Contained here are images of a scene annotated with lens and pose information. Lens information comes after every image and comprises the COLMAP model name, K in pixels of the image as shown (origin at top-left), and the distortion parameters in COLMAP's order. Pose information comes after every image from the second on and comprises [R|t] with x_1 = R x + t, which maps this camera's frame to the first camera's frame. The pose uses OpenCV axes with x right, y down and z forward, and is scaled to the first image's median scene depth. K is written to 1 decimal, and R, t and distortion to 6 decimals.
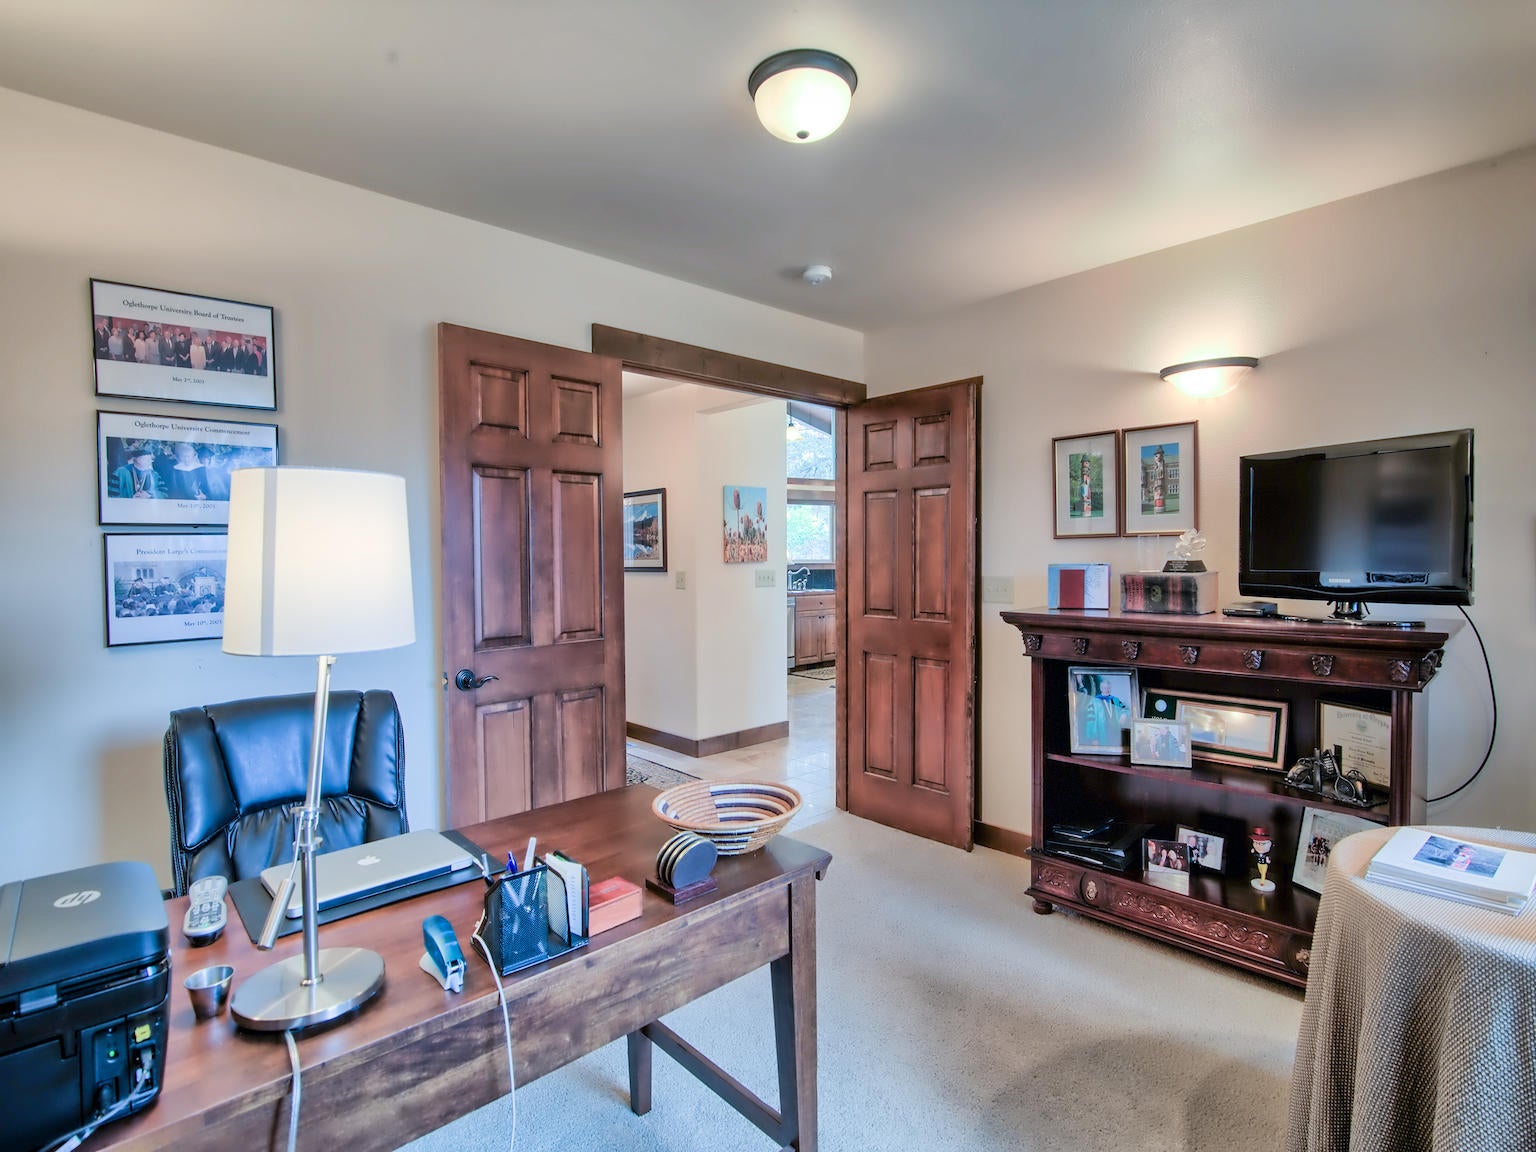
lens RADIAL K [[768.6, 0, 768.0], [0, 768.6, 576.0], [0, 0, 1]] dist [-0.000526, -0.000821]
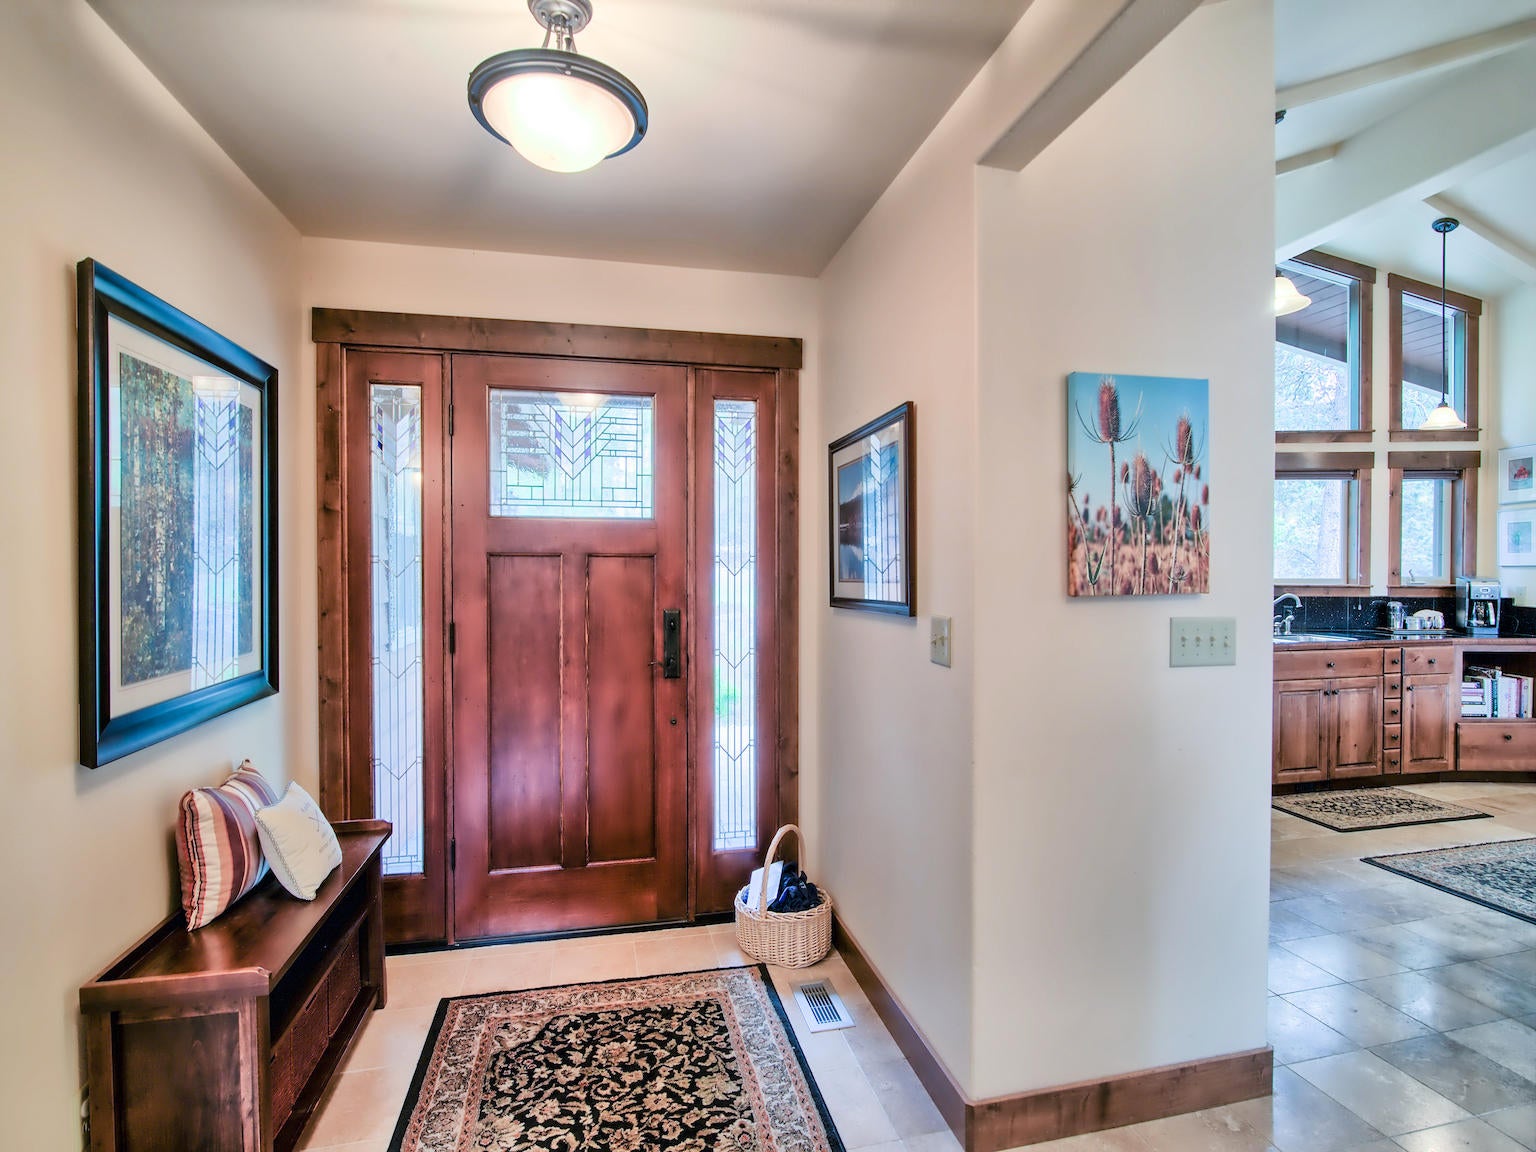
lens RADIAL K [[768.6, 0, 768.0], [0, 768.6, 576.0], [0, 0, 1]] dist [-0.000526, -0.000821]
pose [[0.867235, 0.011616, -0.497764, -0.001116], [-0.018449, 0.999791, -0.008810, -0.020465], [0.497557, 0.016823, 0.867268, 0.613781]]
